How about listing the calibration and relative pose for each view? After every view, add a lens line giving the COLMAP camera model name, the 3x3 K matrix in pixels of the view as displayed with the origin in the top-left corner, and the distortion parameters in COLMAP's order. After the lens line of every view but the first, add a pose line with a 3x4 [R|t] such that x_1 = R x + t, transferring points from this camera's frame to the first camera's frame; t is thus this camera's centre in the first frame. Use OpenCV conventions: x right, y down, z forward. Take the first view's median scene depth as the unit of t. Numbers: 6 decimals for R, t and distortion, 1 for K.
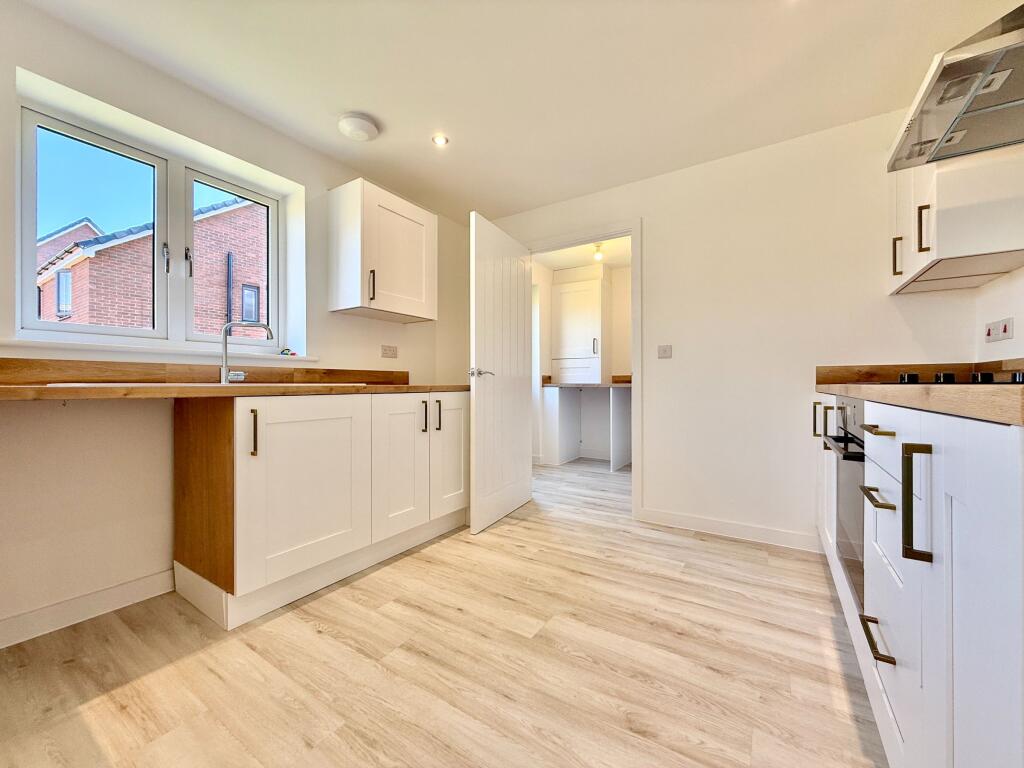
lens RADIAL K [[410.6, 0, 507.6], [0, 410.6, 385.0], [0, 0, 1]] dist [-0.002524, 0.001204]
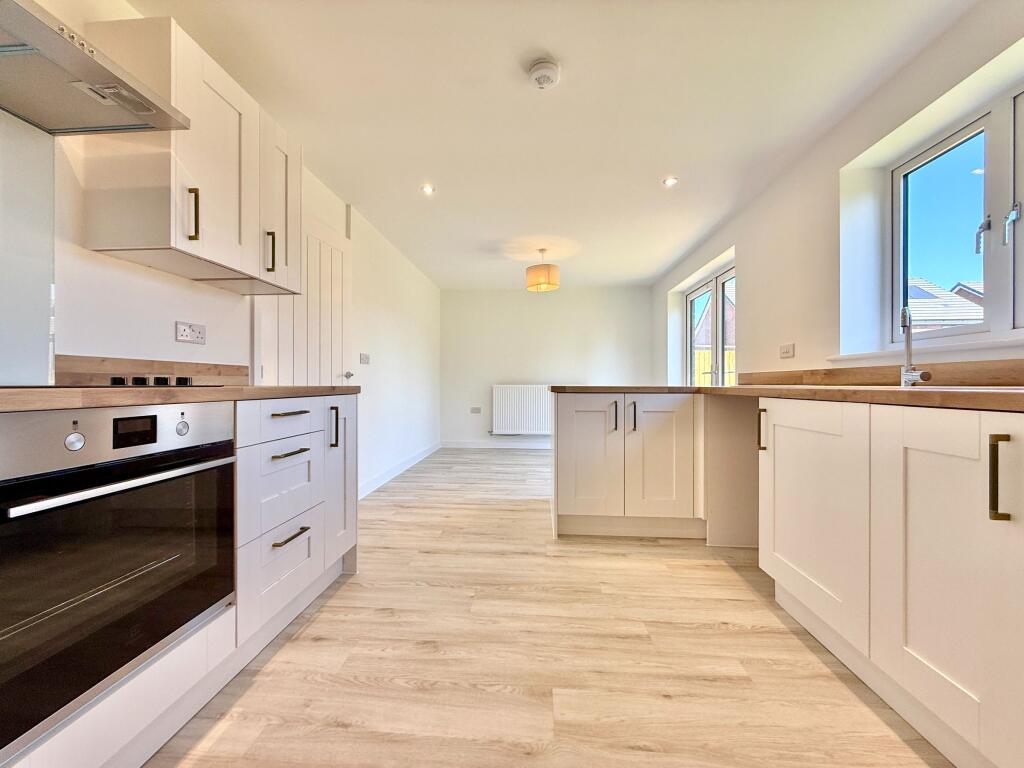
lens RADIAL K [[410.6, 0, 509.1], [0, 410.6, 384.1], [0, 0, 1]] dist [-0.002524, 0.001204]
pose [[-0.874430, -0.000379, -0.485151, 0.411802], [-0.001836, 0.999995, 0.002529, -0.007906], [0.485148, 0.003102, -0.874427, 1.277392]]
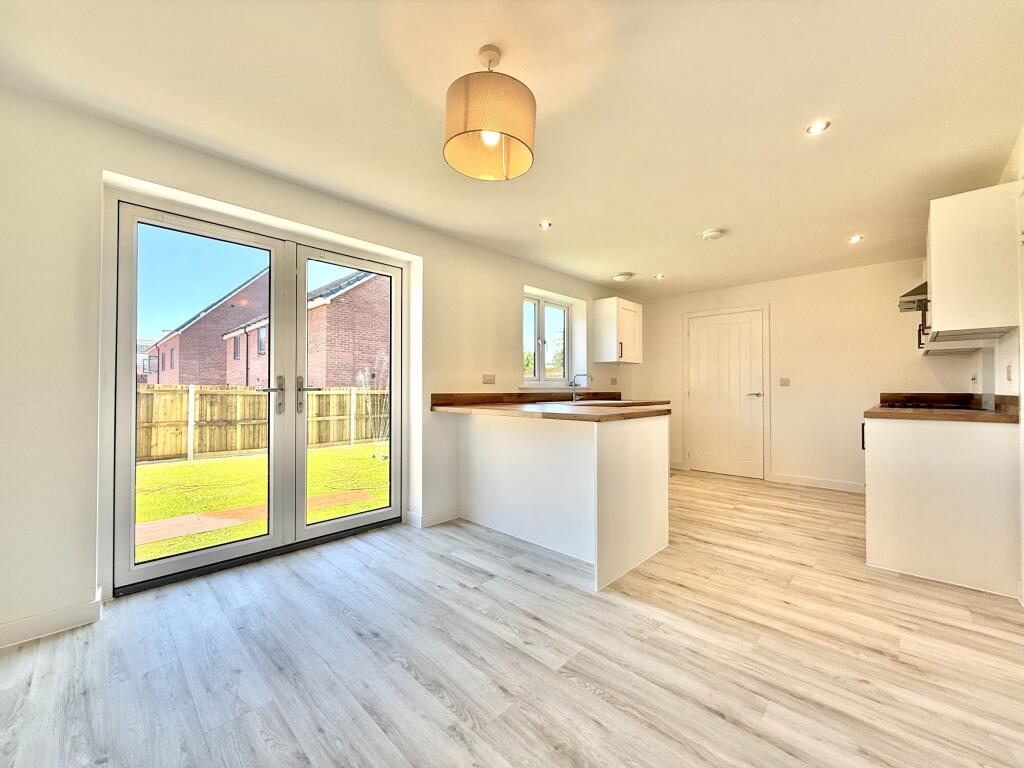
lens RADIAL K [[410.6, 0, 507.6], [0, 410.6, 384.9], [0, 0, 1]] dist [-0.002524, 0.001204]
pose [[0.982190, 0.000848, -0.187890, -0.598269], [-0.003236, 0.999918, -0.012406, -0.061869], [0.187864, 0.012793, 0.982112, -1.248882]]
